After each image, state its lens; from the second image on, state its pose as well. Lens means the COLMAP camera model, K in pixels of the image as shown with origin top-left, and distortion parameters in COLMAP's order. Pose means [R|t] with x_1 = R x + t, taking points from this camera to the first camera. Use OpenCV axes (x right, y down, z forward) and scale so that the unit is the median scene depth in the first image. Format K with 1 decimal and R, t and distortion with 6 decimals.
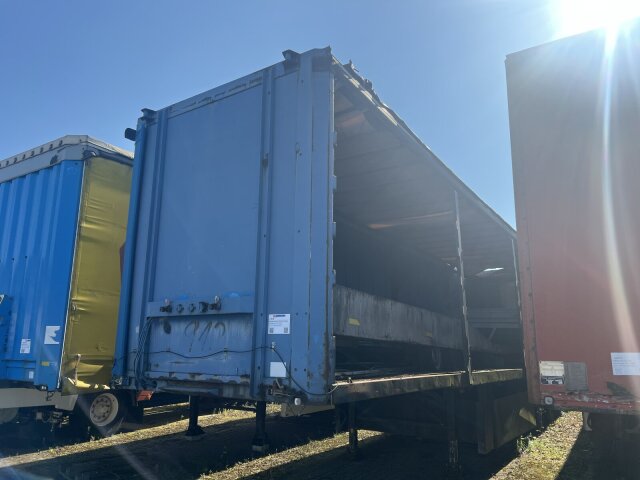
lens RADIAL K [[485.2, 0, 320.0], [0, 485.2, 240.0], [0, 0, 1]] dist [0.071213, -0.093717]
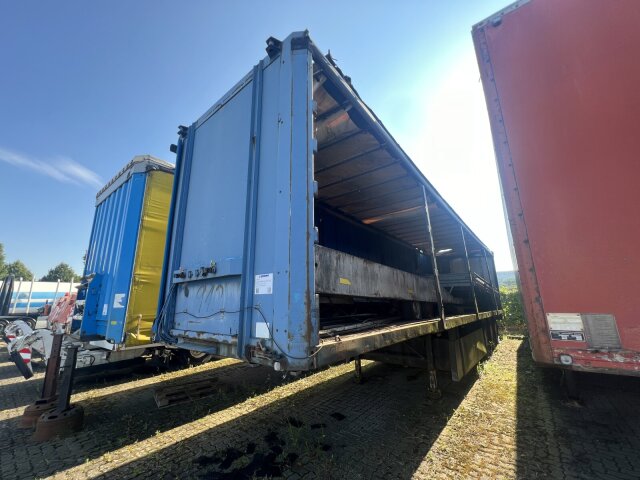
lens RADIAL K [[258.2, 0, 320.0], [0, 258.2, 240.0], [0, 0, 1]] dist [0.000168, 0.000068]
pose [[0.995141, -0.051009, -0.084221, 0.068905], [0.048983, 0.998462, -0.025952, 0.087409], [0.085415, 0.021700, 0.996109, 0.410643]]
